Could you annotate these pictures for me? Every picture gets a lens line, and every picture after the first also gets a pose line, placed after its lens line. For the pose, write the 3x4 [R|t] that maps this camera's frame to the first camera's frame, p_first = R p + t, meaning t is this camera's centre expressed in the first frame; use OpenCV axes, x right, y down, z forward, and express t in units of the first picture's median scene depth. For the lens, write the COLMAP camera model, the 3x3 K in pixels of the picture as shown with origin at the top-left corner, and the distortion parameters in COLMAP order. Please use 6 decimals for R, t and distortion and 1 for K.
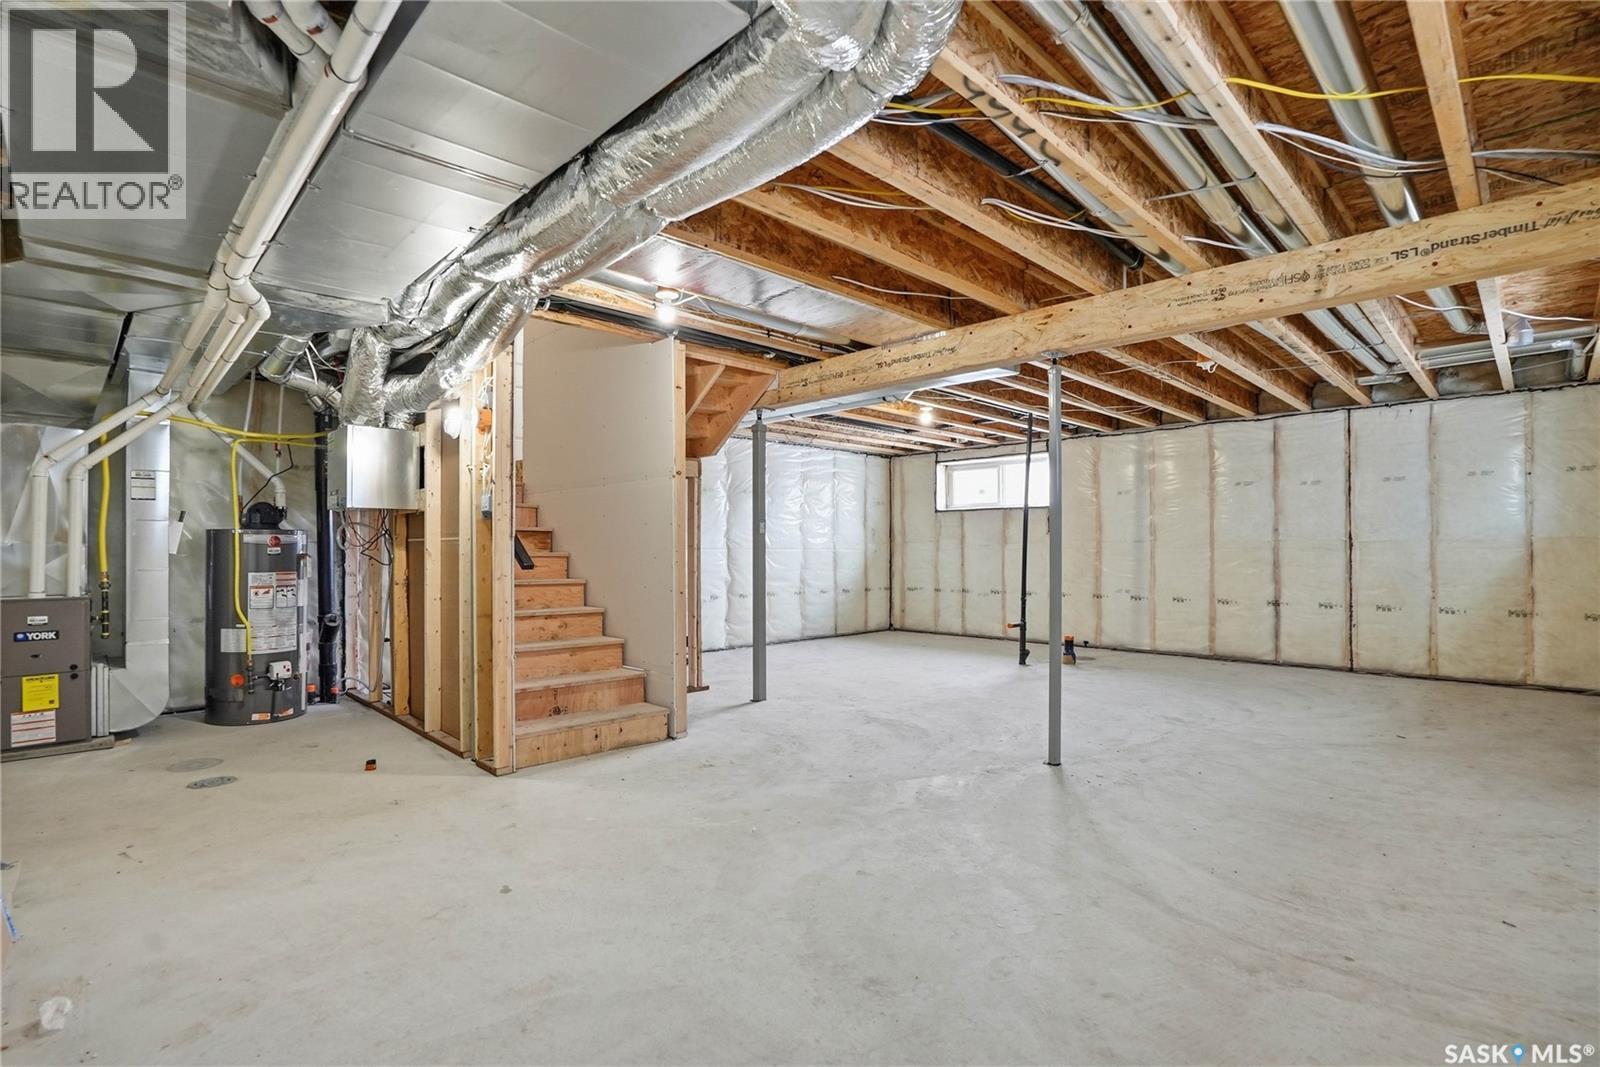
lens RADIAL K [[746.9, 0, 800.0], [0, 746.9, 533.5], [0, 0, 1]] dist [-0.069834, 0.024184]
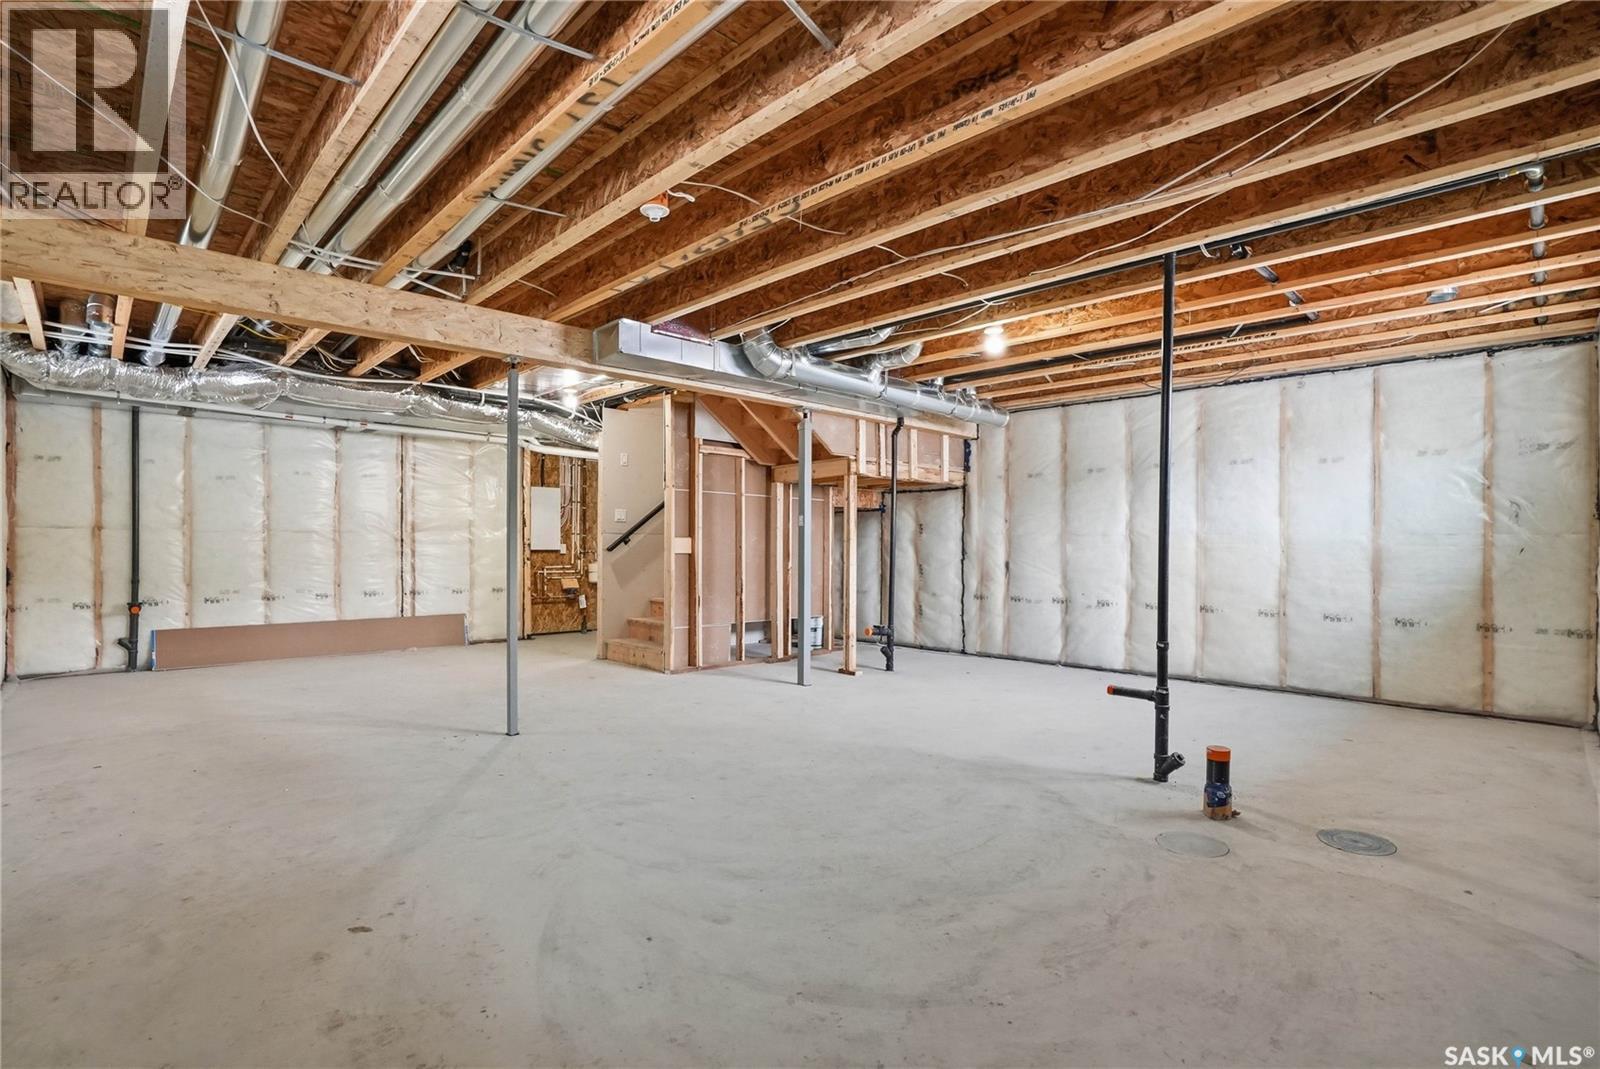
lens RADIAL K [[755.0, 0, 797.9], [0, 755.0, 543.8], [0, 0, 1]] dist [-0.069640, 0.027774]
pose [[0.013607, 0.000512, -0.999907, 0.862388], [0.014664, 0.999892, 0.000712, 0.020448], [0.999800, -0.014672, 0.013598, 0.834684]]
